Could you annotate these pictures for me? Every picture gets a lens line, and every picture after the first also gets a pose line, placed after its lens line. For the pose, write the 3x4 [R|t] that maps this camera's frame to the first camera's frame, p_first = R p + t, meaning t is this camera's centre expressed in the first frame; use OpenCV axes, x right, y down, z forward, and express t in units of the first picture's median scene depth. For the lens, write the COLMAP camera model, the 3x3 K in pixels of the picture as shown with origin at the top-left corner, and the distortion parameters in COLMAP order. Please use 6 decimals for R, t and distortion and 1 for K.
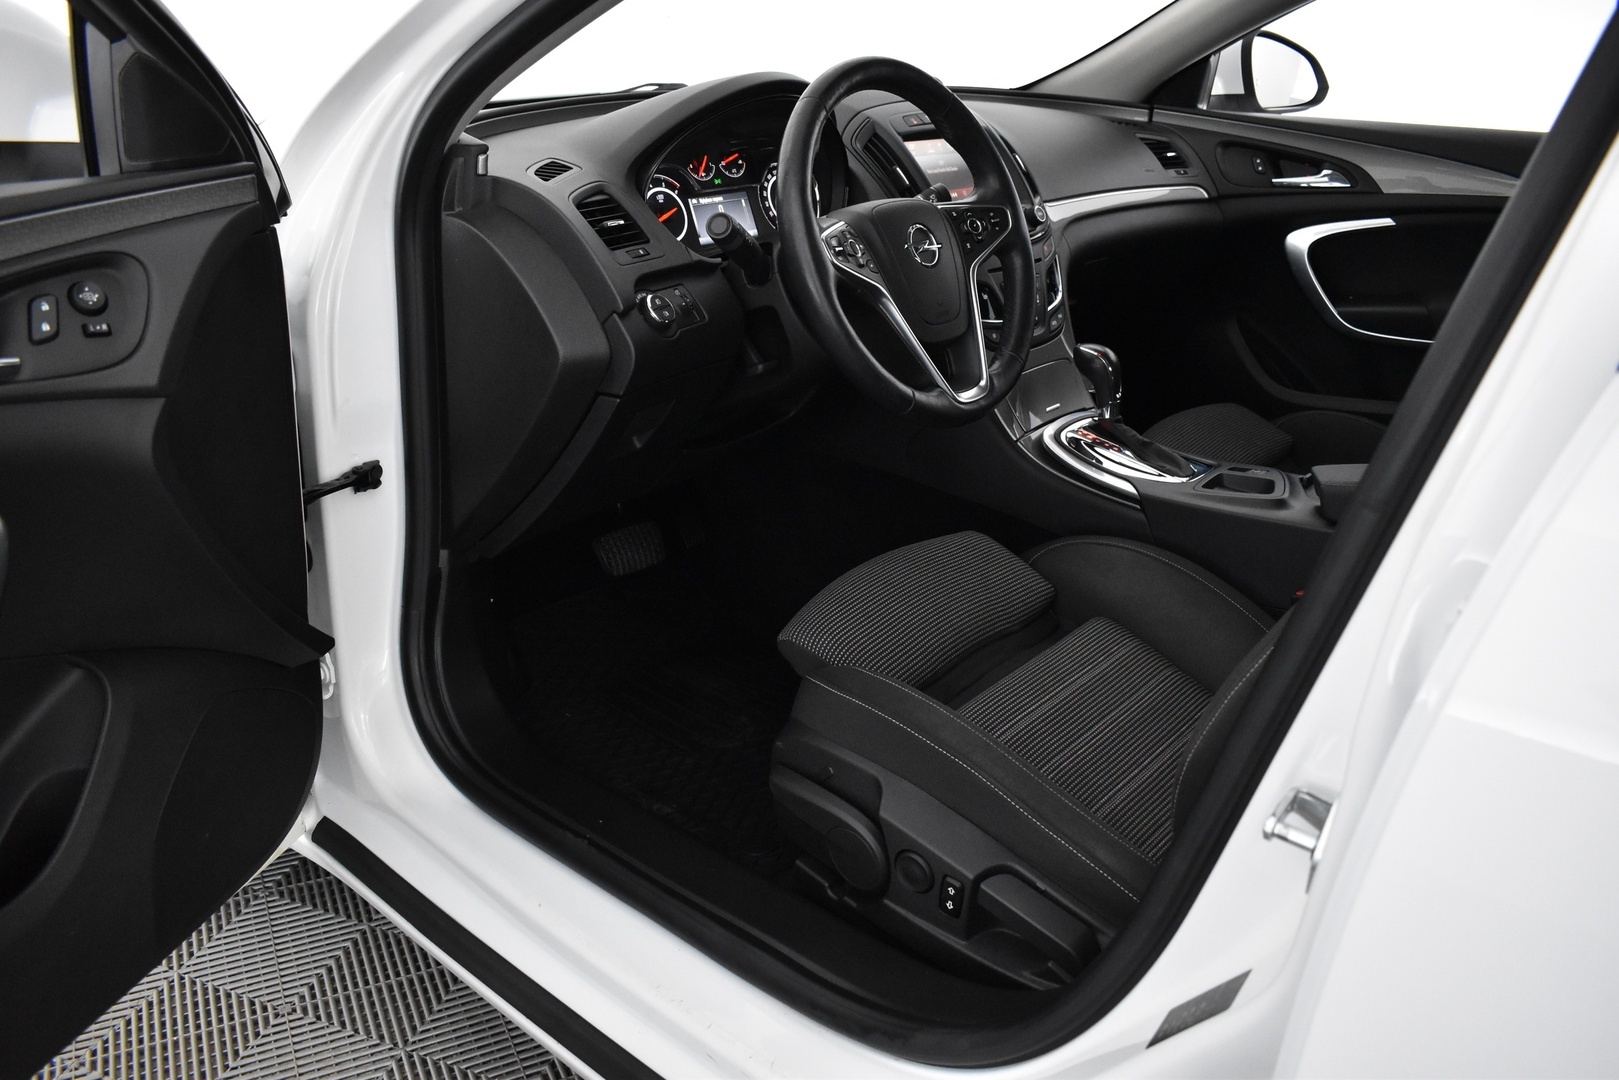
lens RADIAL K [[1325.2, 0, 809.5], [0, 1325.2, 540.0], [0, 0, 1]] dist [-0.085120, -0.002503]
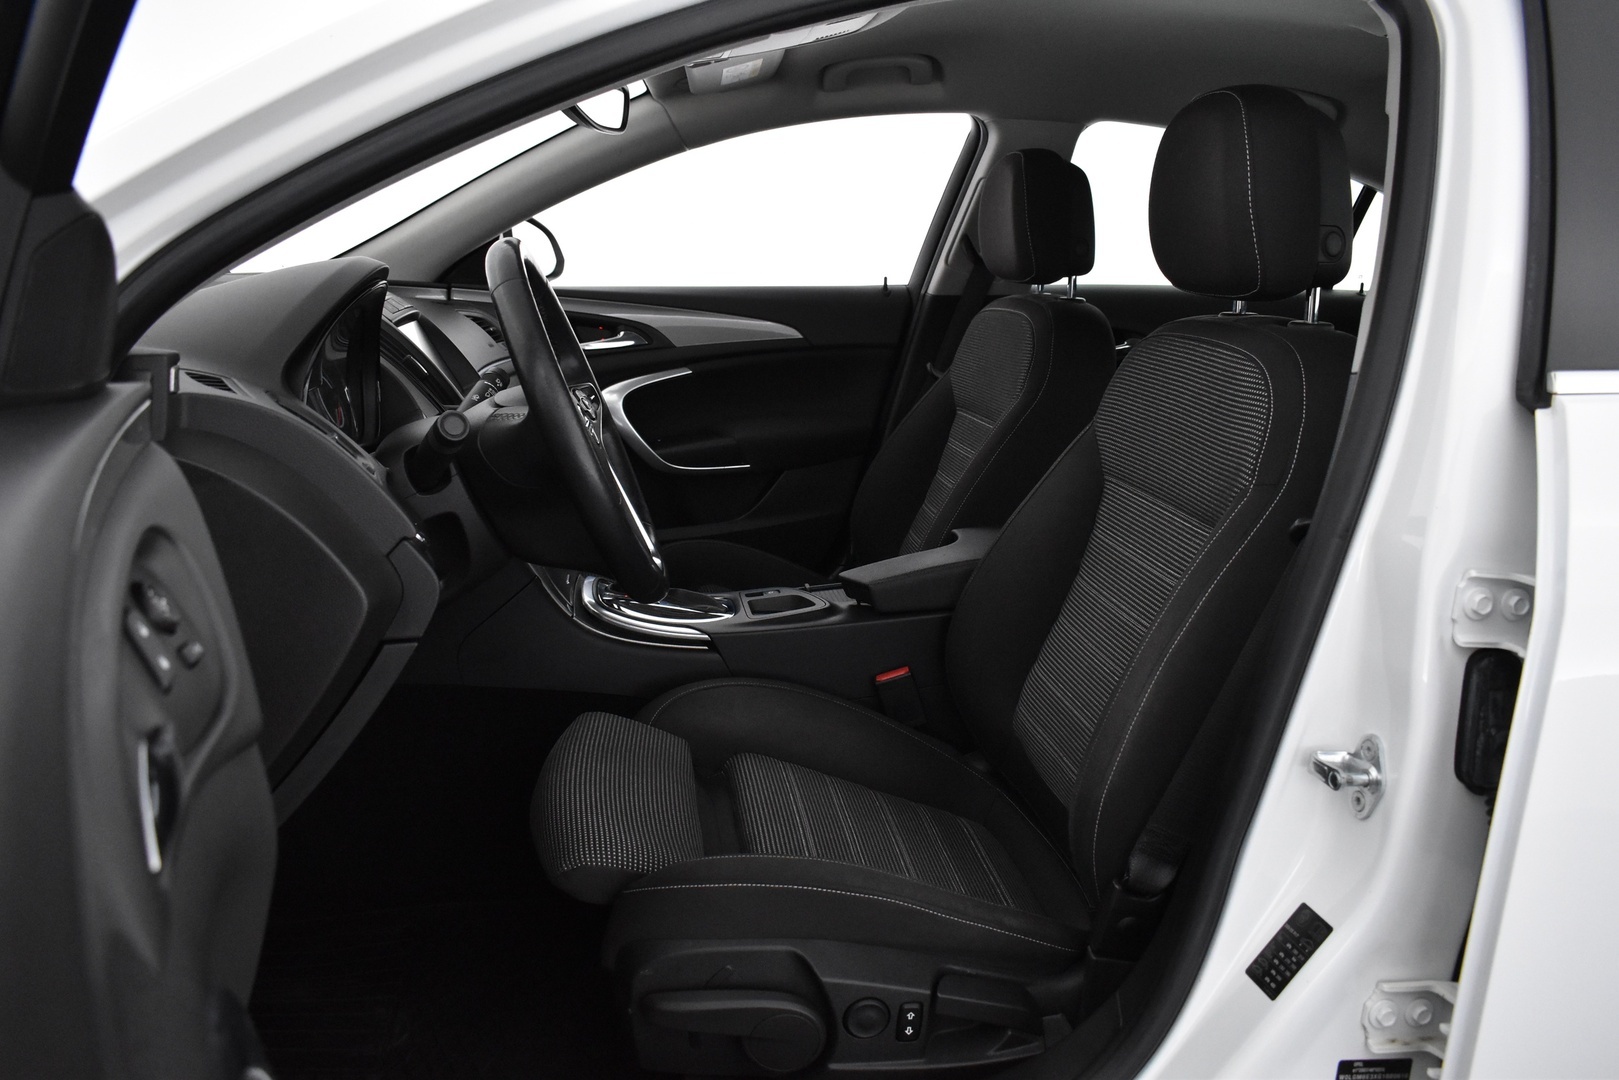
lens RADIAL K [[1325.2, 0, 809.5], [0, 1325.2, 540.0], [0, 0, 1]] dist [-0.085120, -0.002503]
pose [[0.645732, -0.173964, 0.743483, -0.486377], [0.270573, 0.962650, -0.009753, -0.078367], [-0.714017, 0.207464, 0.668684, 0.223129]]
